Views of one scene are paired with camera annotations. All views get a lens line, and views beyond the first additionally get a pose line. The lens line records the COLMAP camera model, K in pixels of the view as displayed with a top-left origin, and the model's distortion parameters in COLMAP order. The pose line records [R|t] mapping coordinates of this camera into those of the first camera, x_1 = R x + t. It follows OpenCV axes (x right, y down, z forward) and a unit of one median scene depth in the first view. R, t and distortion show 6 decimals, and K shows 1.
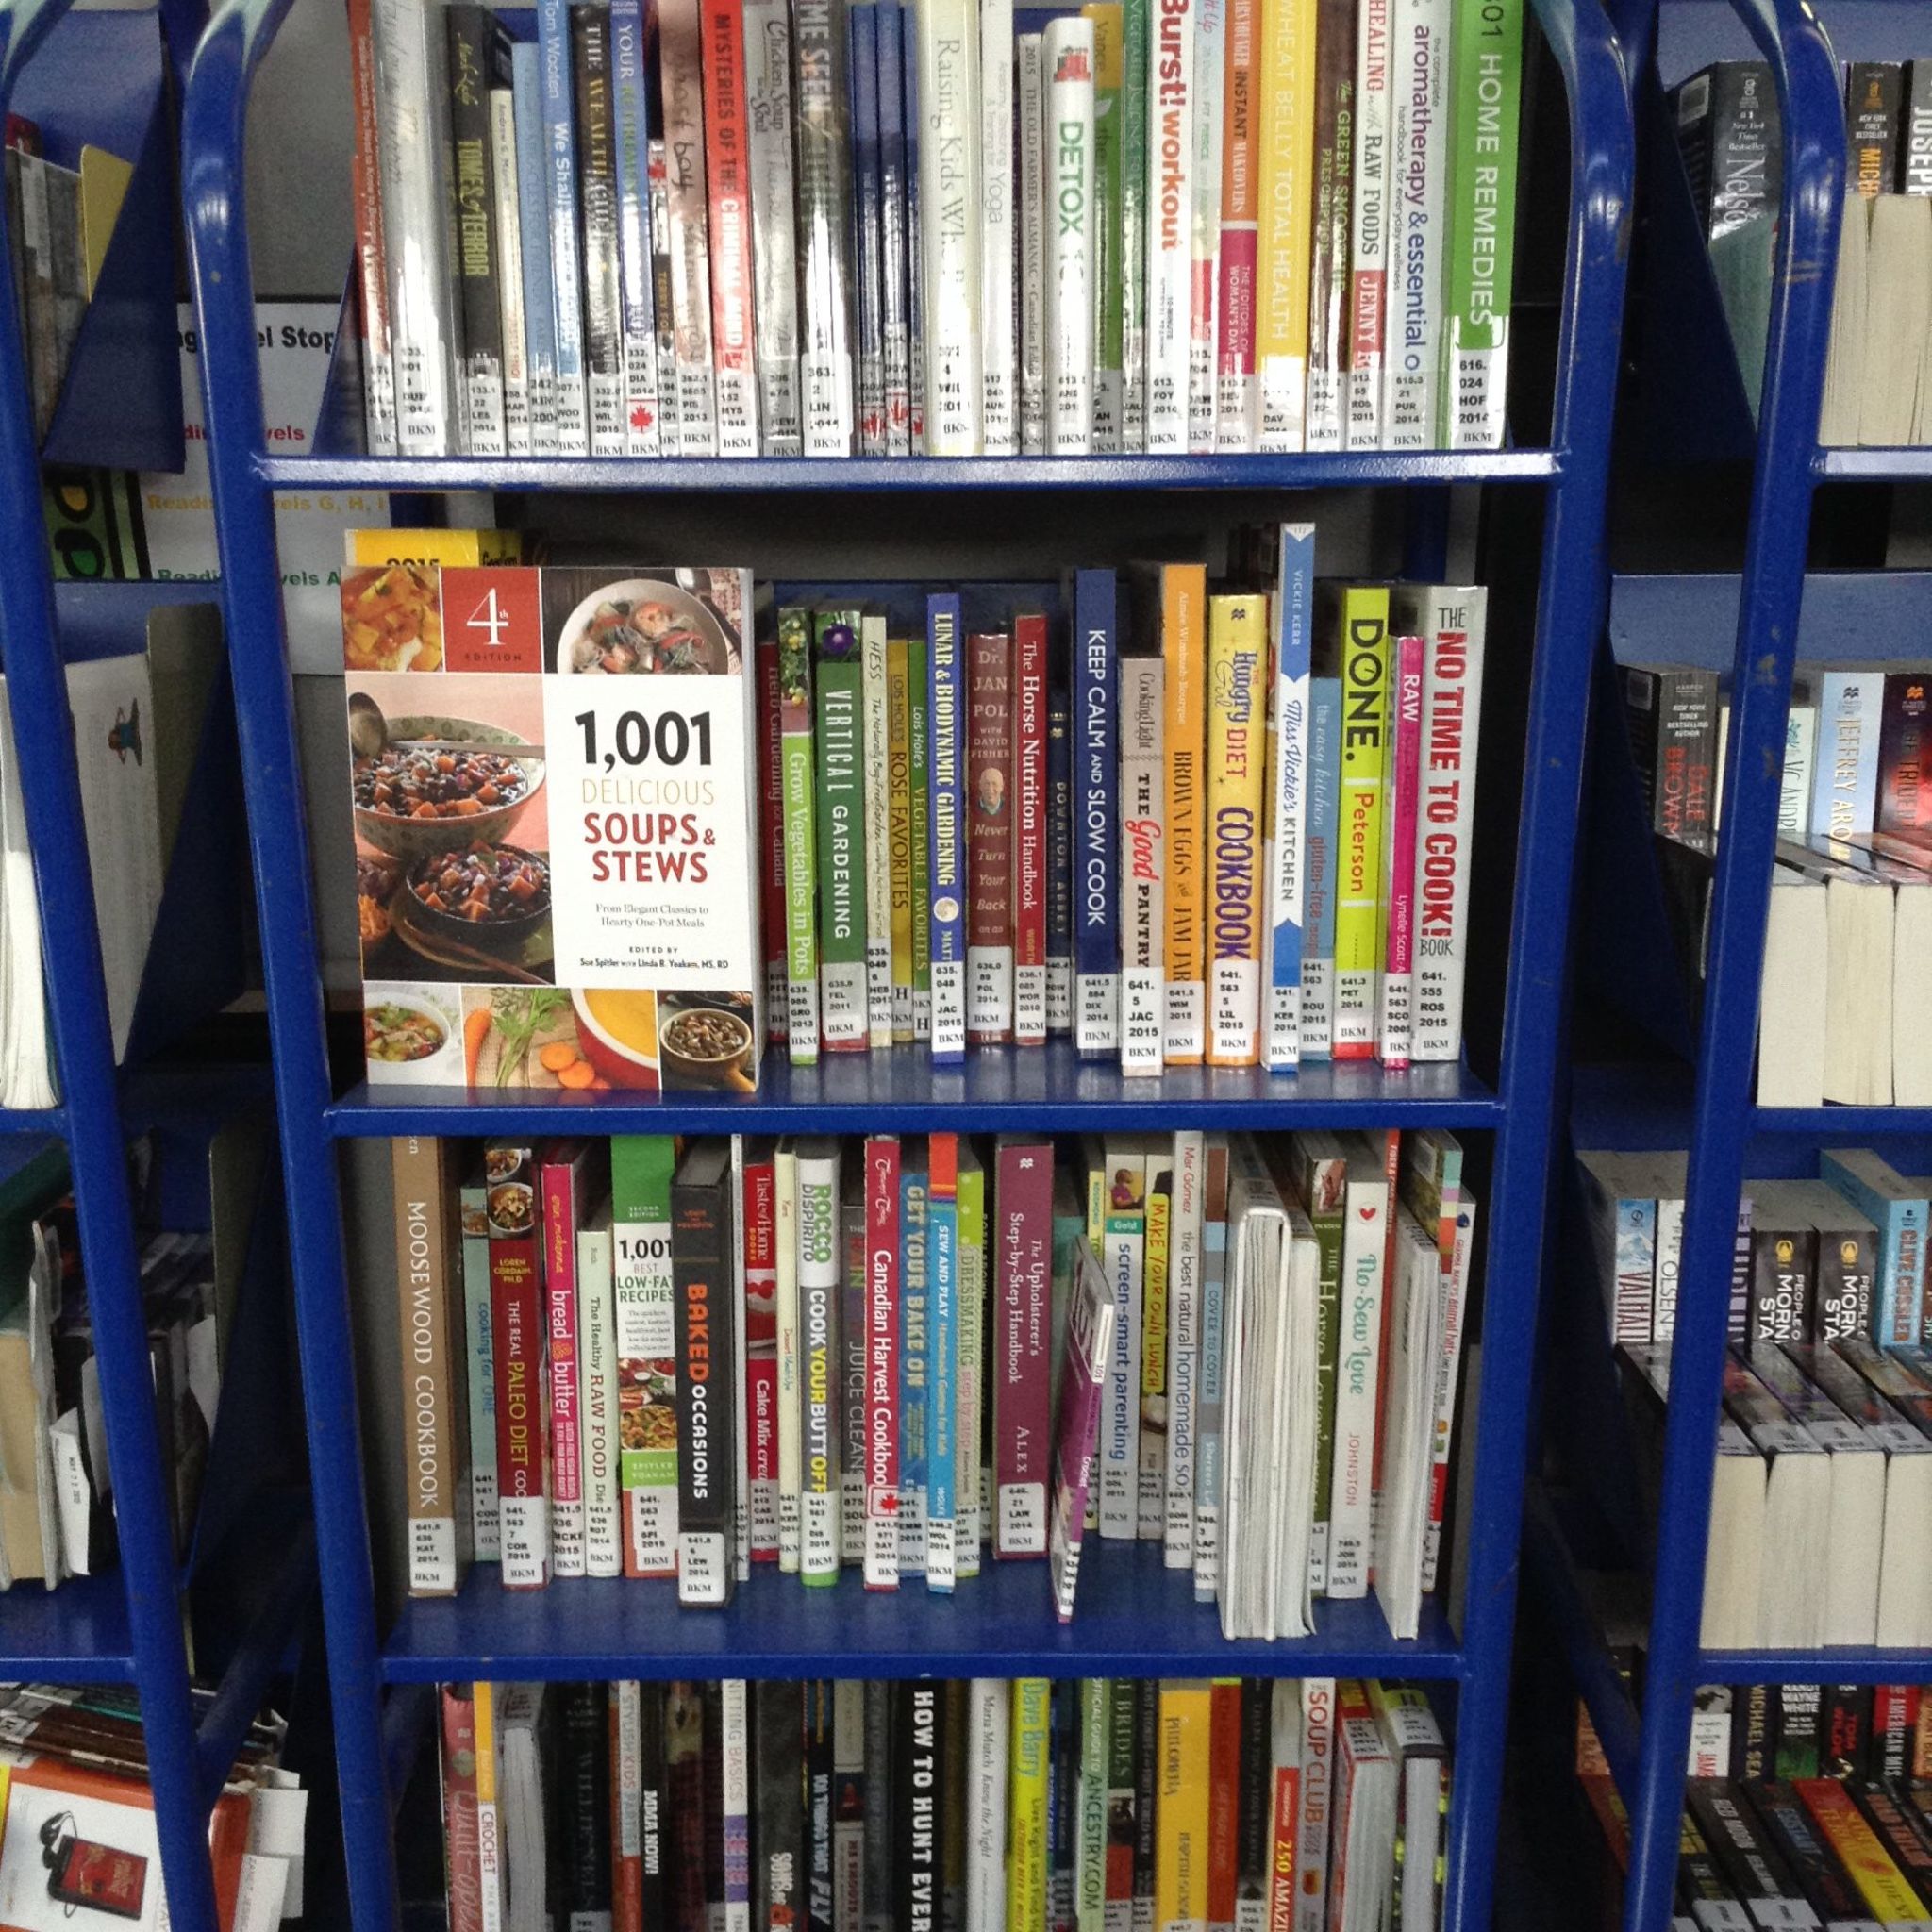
lens RADIAL K [[2434.1, 0, 960.7], [0, 2434.1, 962.1], [0, 0, 1]] dist [0.084263, 0.000000]
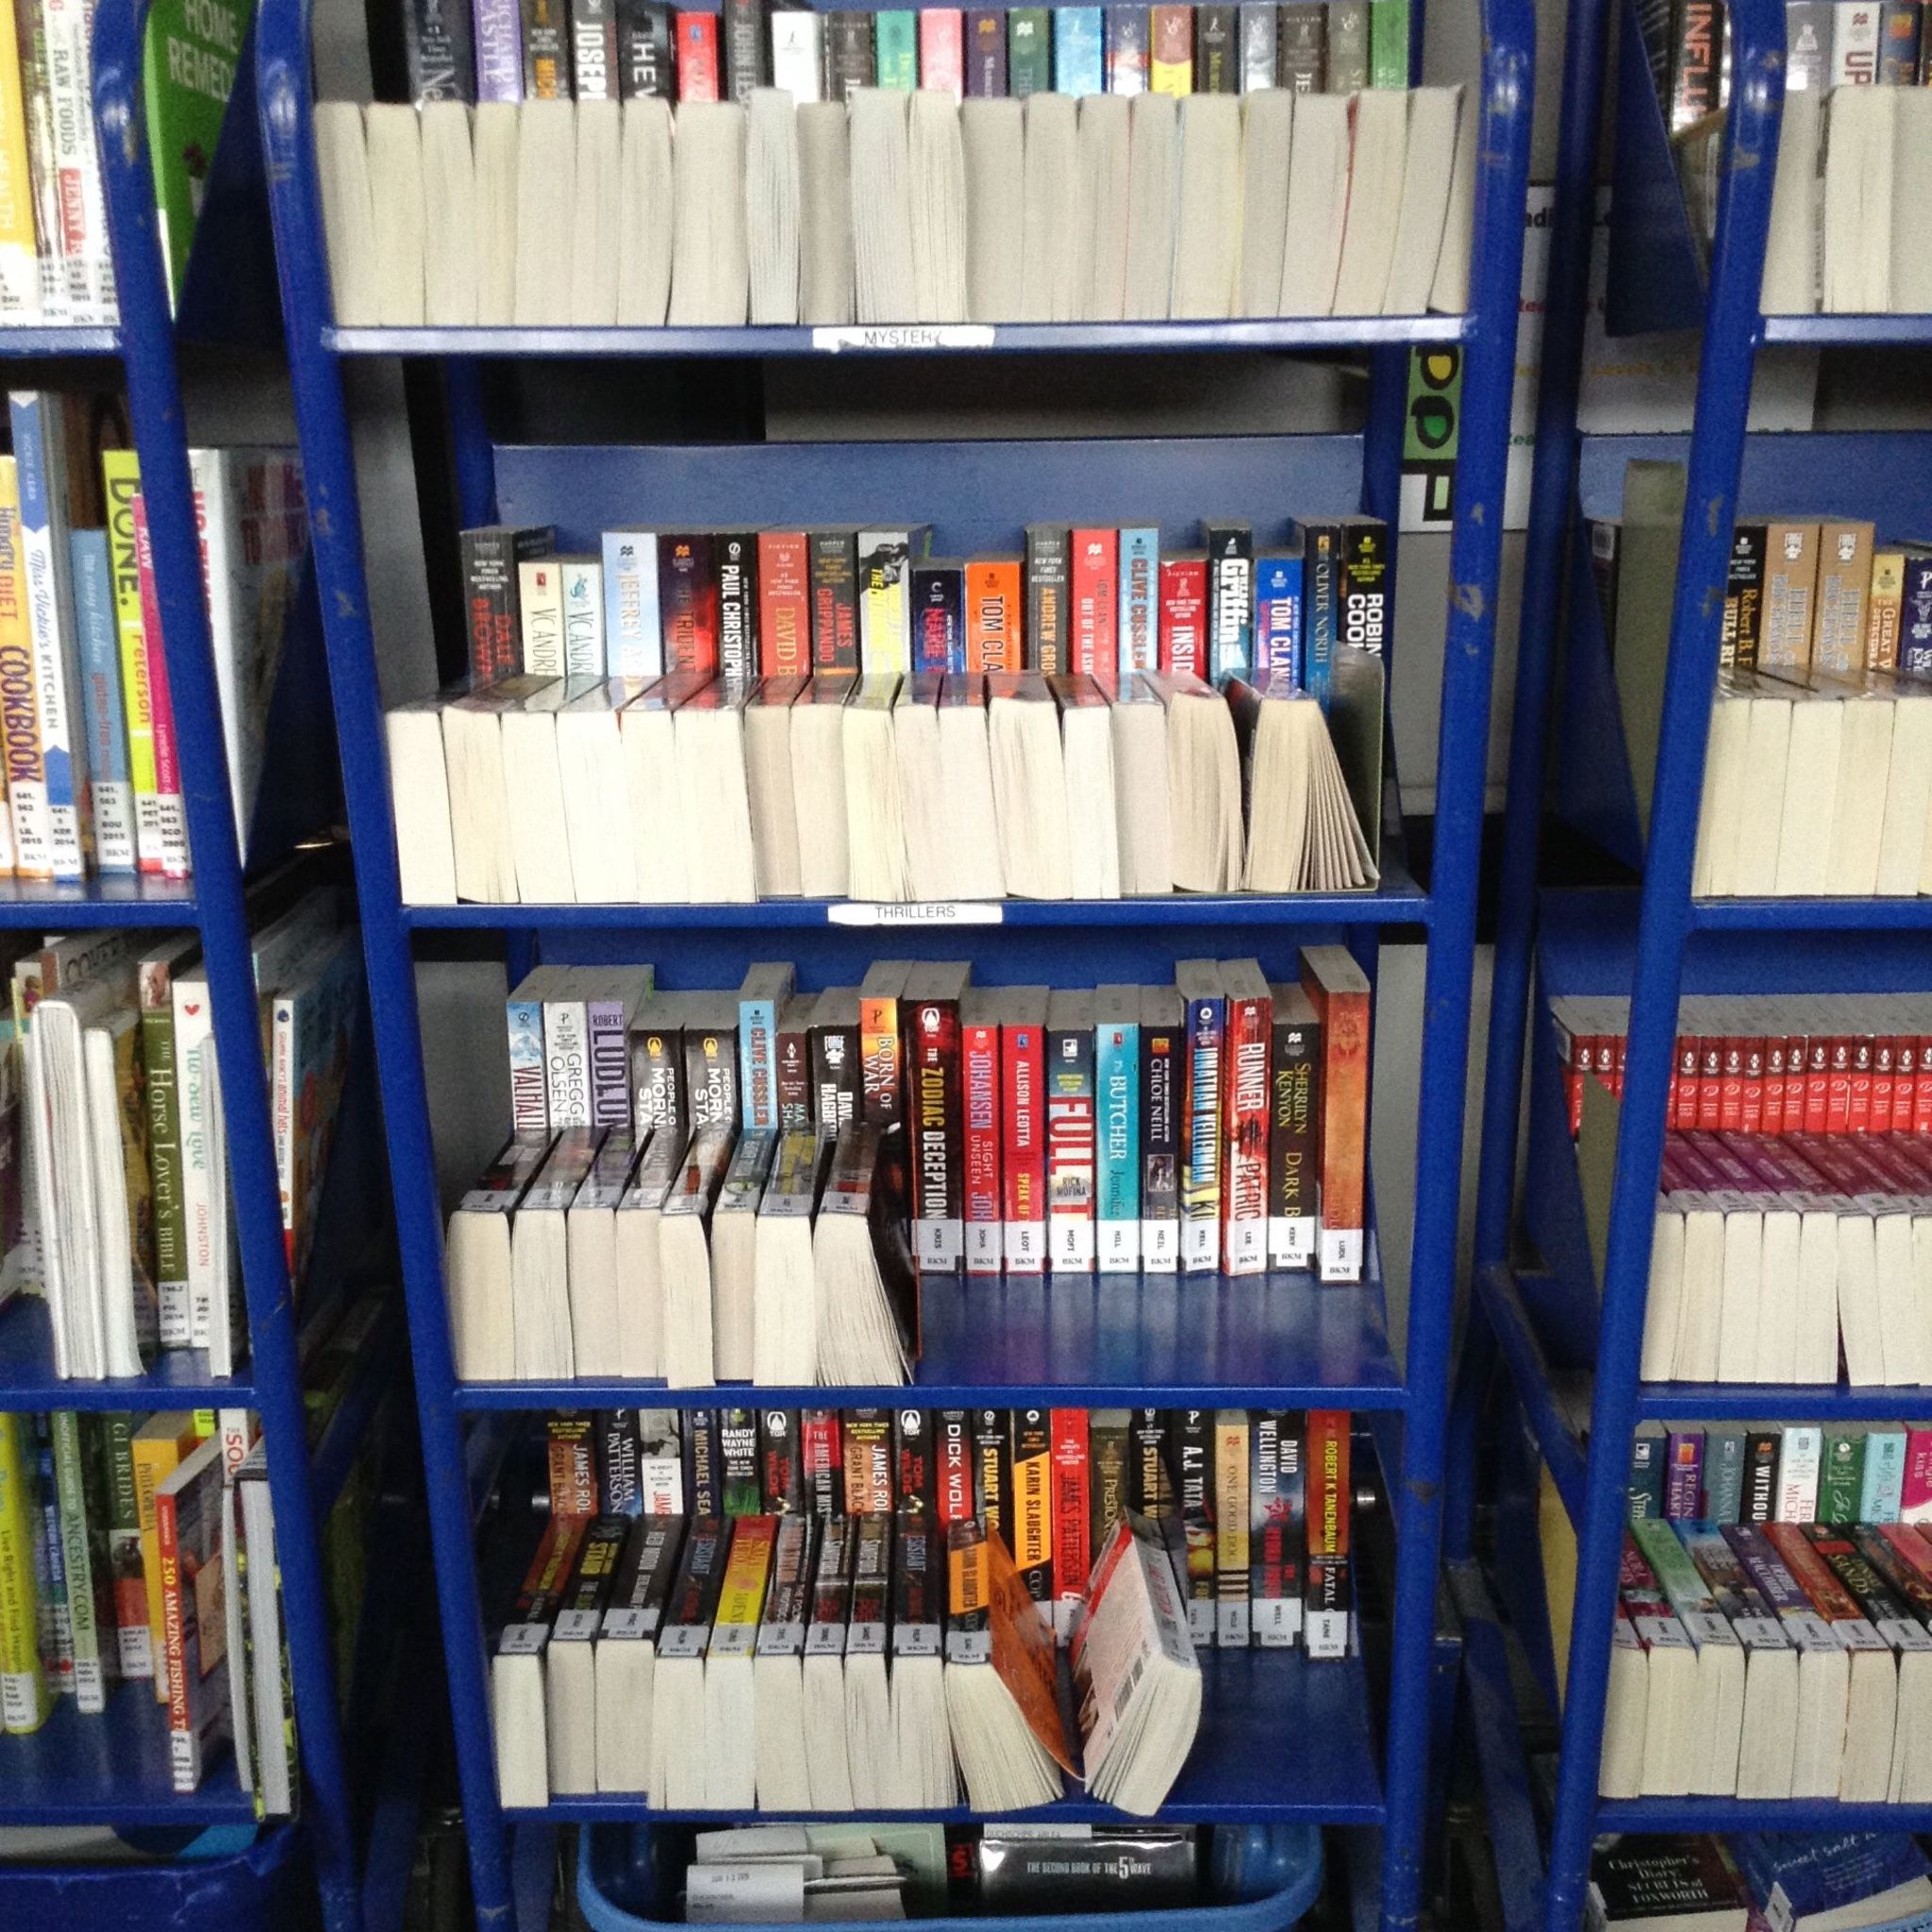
lens RADIAL K [[2434.1, 0, 970.5], [0, 2434.1, 964.4], [0, 0, 1]] dist [0.084263, 0.000000]
pose [[0.999745, -0.001011, -0.022550, 0.555205], [0.001977, 0.999080, 0.042847, 0.033985], [0.022486, -0.042881, 0.998827, -0.131741]]
